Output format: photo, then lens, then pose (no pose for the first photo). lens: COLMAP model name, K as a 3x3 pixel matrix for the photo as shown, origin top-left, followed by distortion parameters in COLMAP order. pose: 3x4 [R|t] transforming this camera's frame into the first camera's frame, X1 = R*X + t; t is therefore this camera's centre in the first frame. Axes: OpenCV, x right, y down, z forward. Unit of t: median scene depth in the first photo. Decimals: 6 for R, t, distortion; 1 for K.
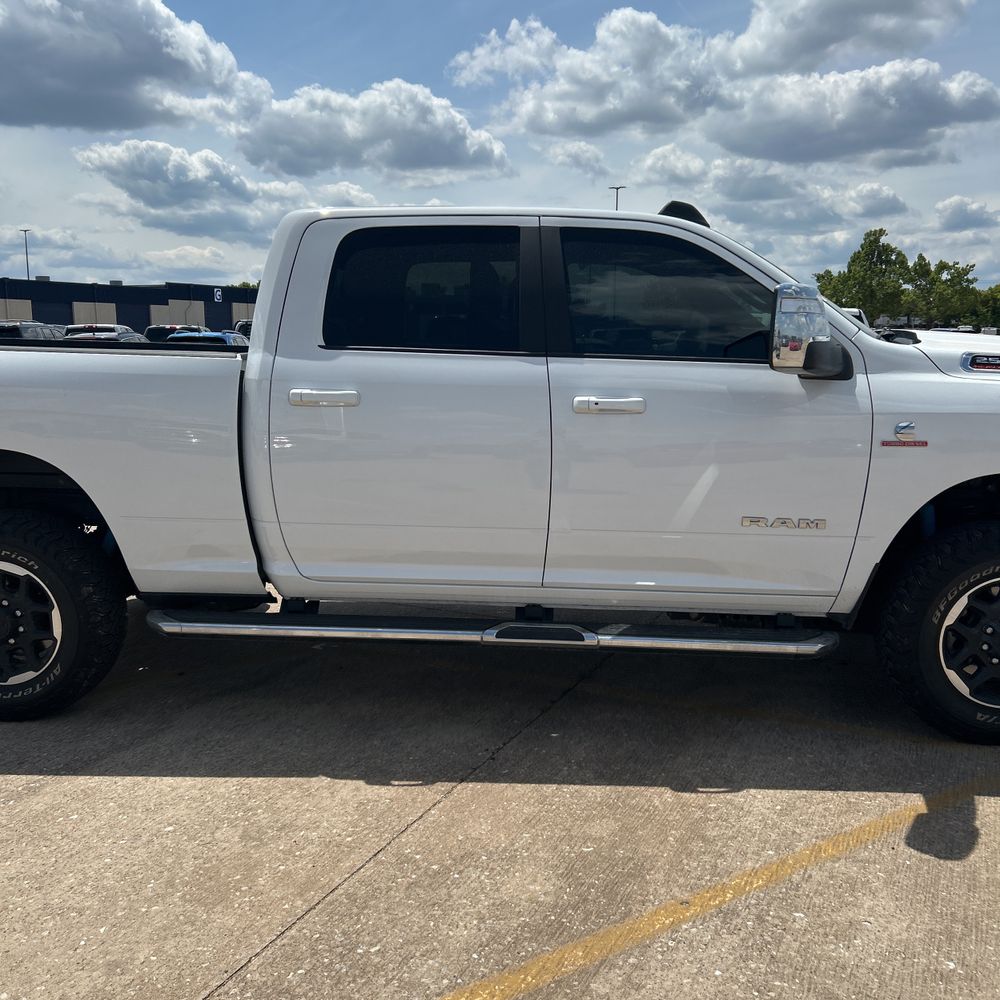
lens RADIAL K [[1056.5, 0, 572.9], [0, 1056.5, 501.1], [0, 0, 1]] dist [0.022133, -0.015463]
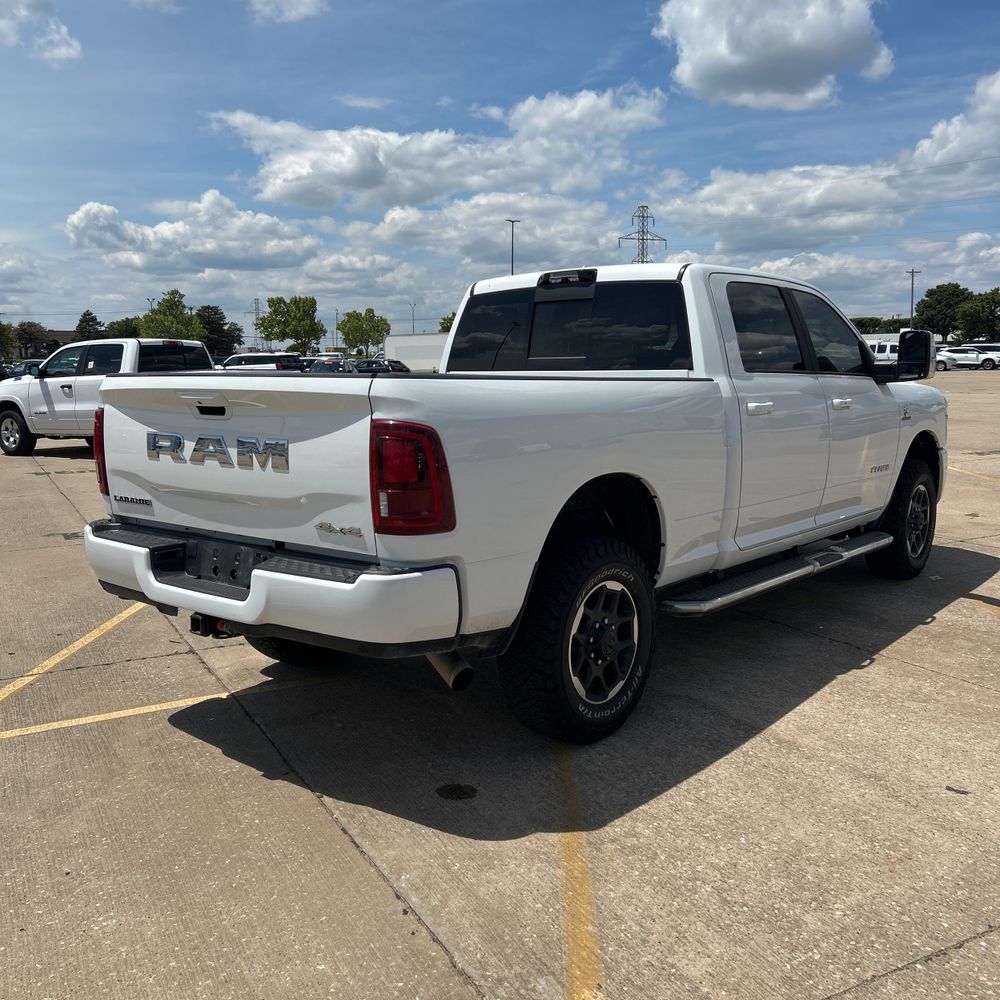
lens RADIAL K [[1009.2, 0, 534.7], [0, 1009.2, 496.5], [0, 0, 1]] dist [0.015620, 0.000655]
pose [[0.567659, -0.109317, 0.815974, -0.152084], [0.134048, 0.990191, 0.039402, -0.007997], [-0.812277, 0.087013, 0.576745, 0.053318]]
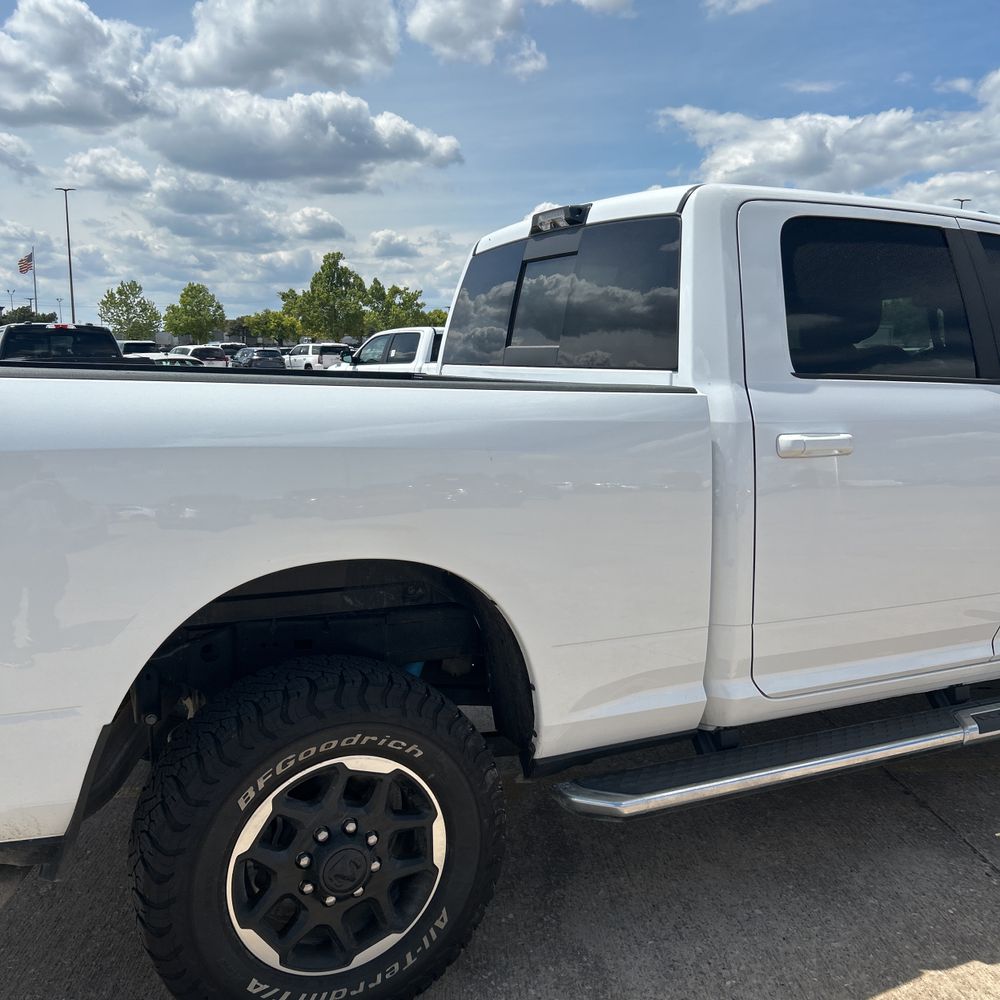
lens RADIAL K [[1009.2, 0, 534.7], [0, 1009.2, 496.5], [0, 0, 1]] dist [0.015620, 0.000655]
pose [[0.852153, -0.061910, 0.519618, -0.079984], [0.069105, 0.997594, 0.005530, -0.008400], [-0.518710, 0.031196, 0.854381, 0.053768]]
